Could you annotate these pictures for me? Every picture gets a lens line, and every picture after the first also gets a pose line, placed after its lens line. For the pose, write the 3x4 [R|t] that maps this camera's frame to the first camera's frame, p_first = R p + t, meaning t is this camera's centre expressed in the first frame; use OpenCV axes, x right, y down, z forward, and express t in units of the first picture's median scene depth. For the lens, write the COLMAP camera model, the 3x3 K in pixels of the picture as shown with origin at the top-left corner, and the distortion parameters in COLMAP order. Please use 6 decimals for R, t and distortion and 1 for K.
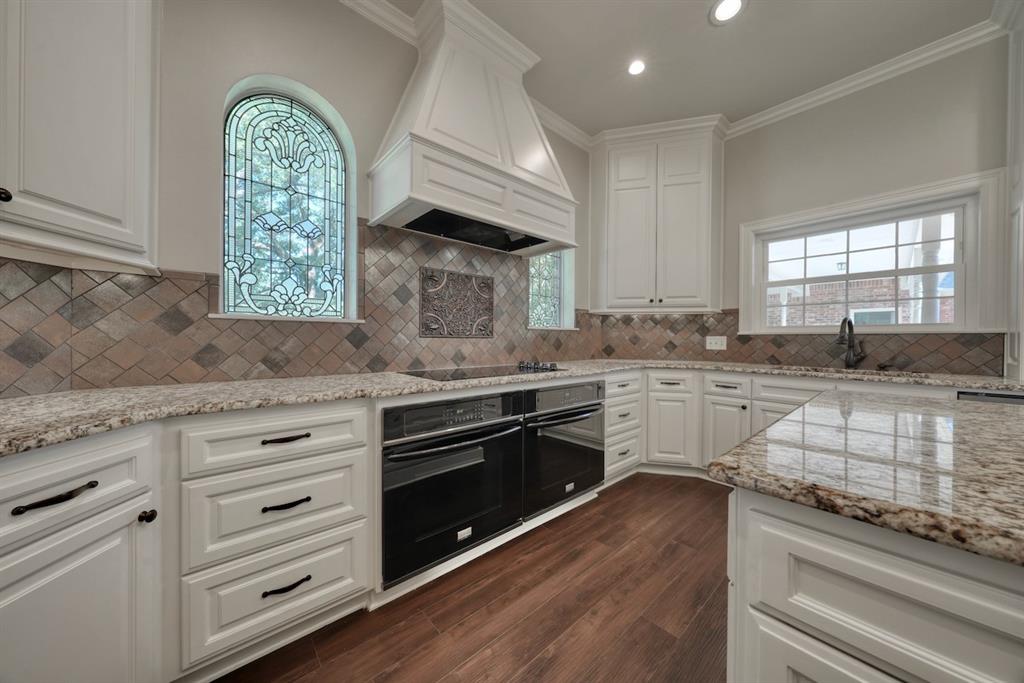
lens RADIAL K [[343.1, 0, 516.8], [0, 343.1, 341.7], [0, 0, 1]] dist [-0.003169, 0.000293]
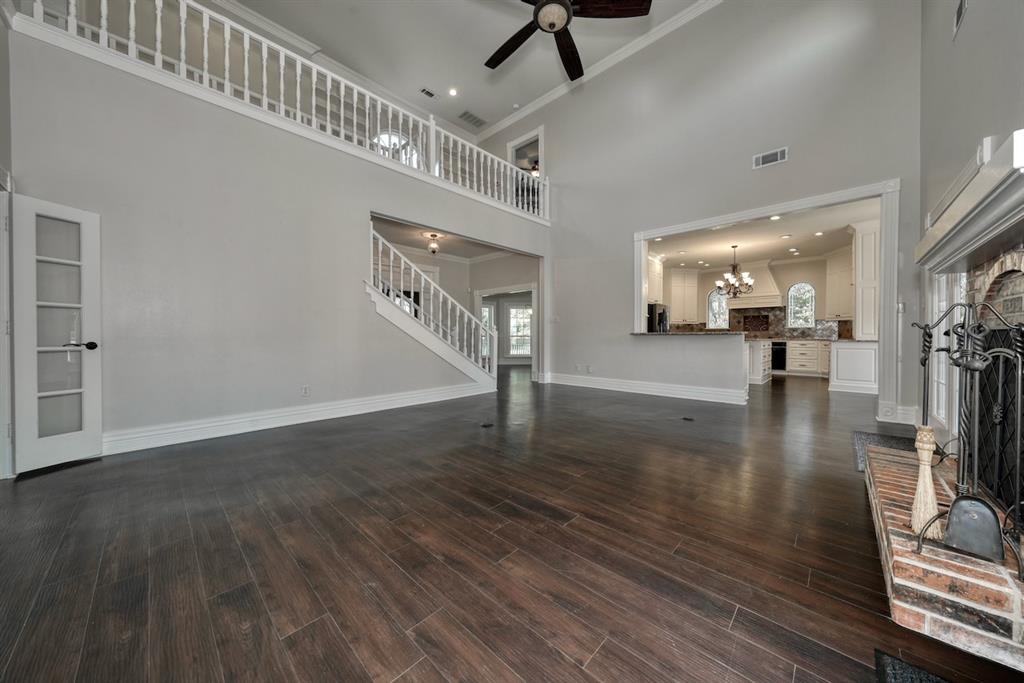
lens RADIAL K [[343.1, 0, 516.7], [0, 343.1, 338.2], [0, 0, 1]] dist [-0.003169, 0.000293]
pose [[0.080839, 0.004711, -0.996716, 3.970174], [-0.007462, 0.999964, 0.004121, 0.084321], [0.996699, 0.007105, 0.080871, -2.341698]]
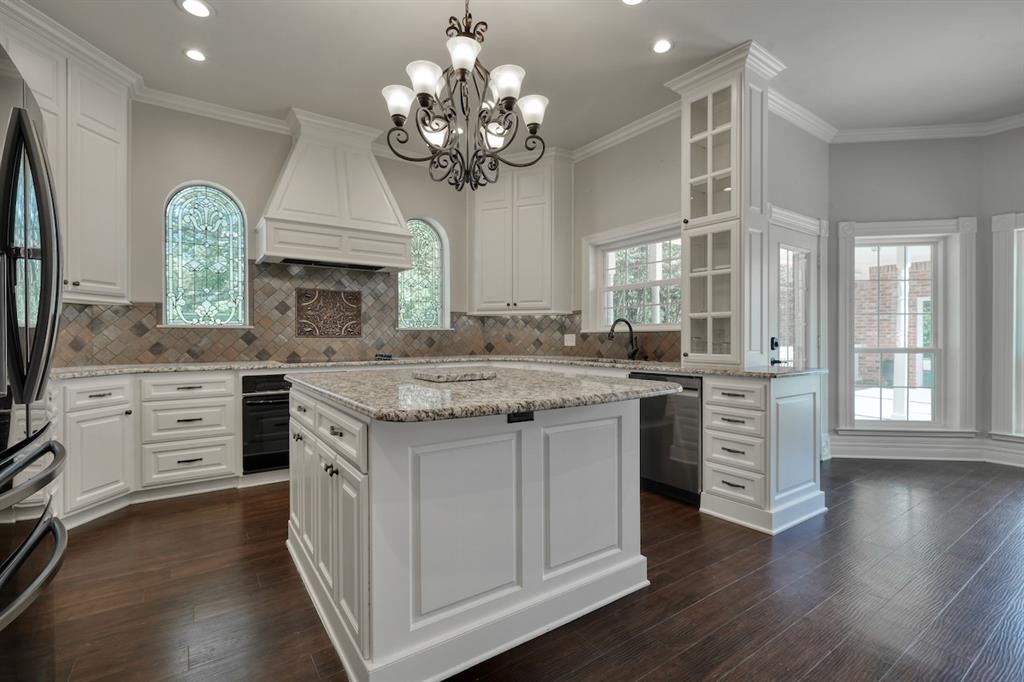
lens RADIAL K [[465.1, 0, 516.5], [0, 465.1, 342.8], [0, 0, 1]] dist [0.002781, 0.000196]
pose [[0.993554, -0.006999, -0.113147, 0.846189], [0.007086, 0.999975, 0.000364, 0.016134], [0.113141, -0.001163, 0.993578, -0.822499]]
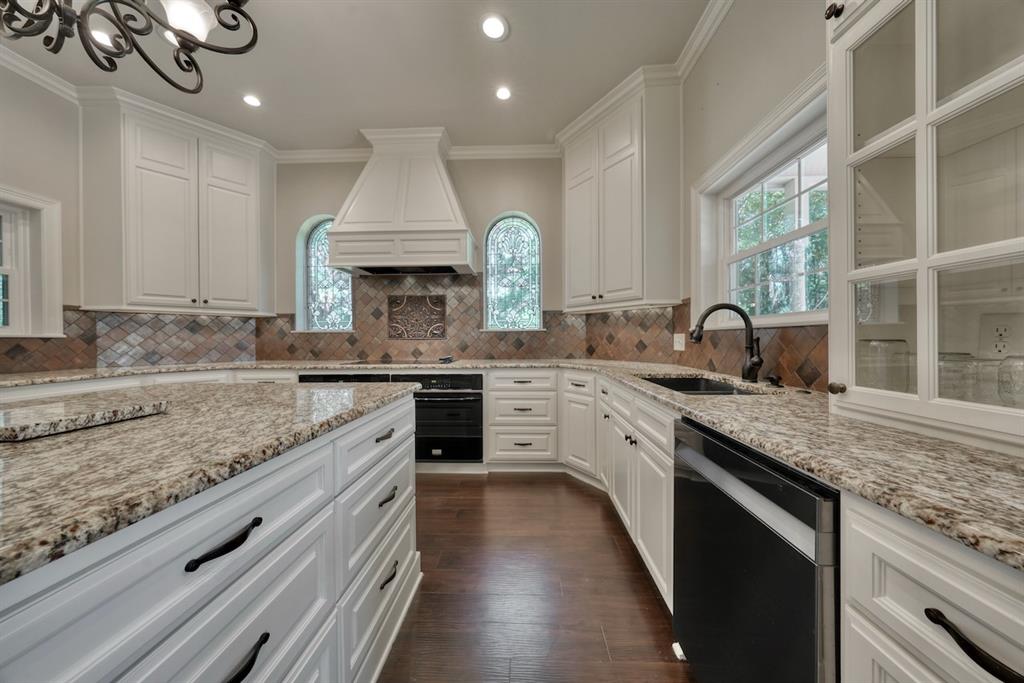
lens RADIAL K [[343.1, 0, 512.9], [0, 343.1, 342.5], [0, 0, 1]] dist [-0.003169, 0.000293]
pose [[0.726772, -0.003290, -0.686871, 1.233851], [0.005462, 0.999985, 0.000990, 0.002291], [0.686857, -0.004471, 0.726779, 0.234284]]
